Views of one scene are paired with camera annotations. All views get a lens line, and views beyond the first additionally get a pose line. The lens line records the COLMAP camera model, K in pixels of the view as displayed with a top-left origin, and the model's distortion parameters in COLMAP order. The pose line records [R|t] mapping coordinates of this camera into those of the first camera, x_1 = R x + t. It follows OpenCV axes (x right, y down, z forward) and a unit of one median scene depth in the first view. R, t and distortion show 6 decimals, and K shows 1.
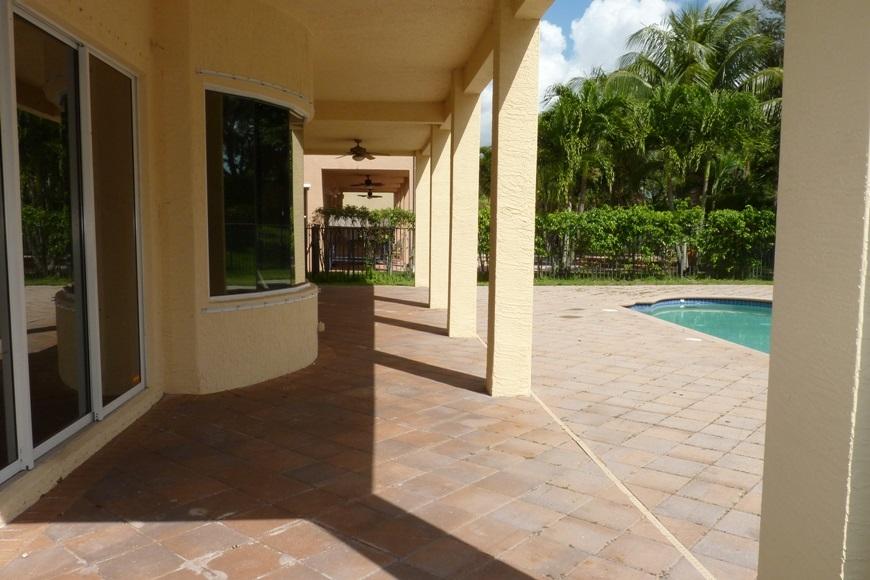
lens RADIAL K [[700.9, 0, 430.8], [0, 700.9, 293.0], [0, 0, 1]] dist [-0.008123, -0.008941]
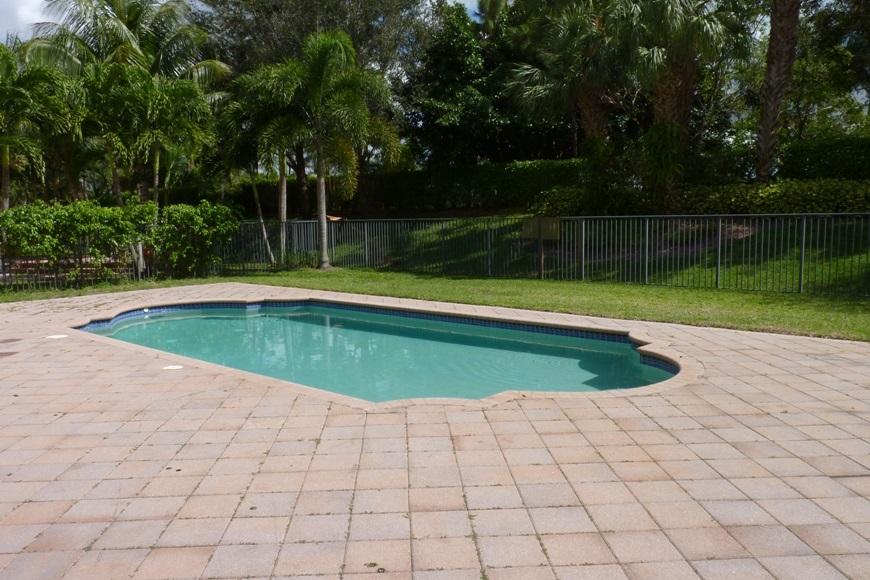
lens RADIAL K [[694.9, 0, 435.0], [0, 694.9, 290.0], [0, 0, 1]] dist [-0.012593, -0.005365]
pose [[0.725732, -0.089026, 0.682193, 0.024941], [0.084080, 0.995636, 0.040485, -0.014430], [-0.682820, 0.027978, 0.730050, 0.092227]]
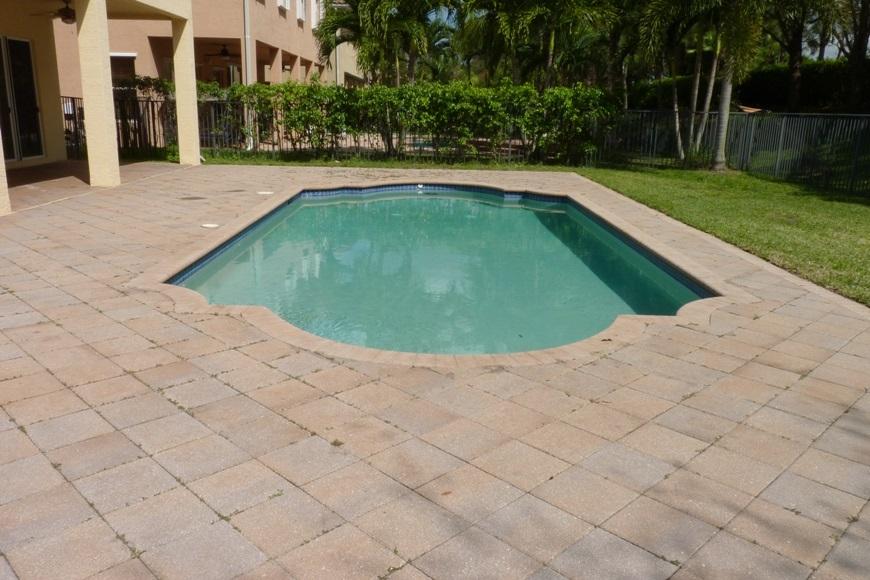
lens RADIAL K [[700.9, 0, 430.8], [0, 700.9, 293.0], [0, 0, 1]] dist [-0.008123, -0.008941]
pose [[0.996970, 0.037776, -0.068006, 0.335388], [-0.026120, 0.985986, 0.164770, -0.001957], [0.073277, -0.162494, 0.983985, 0.055252]]
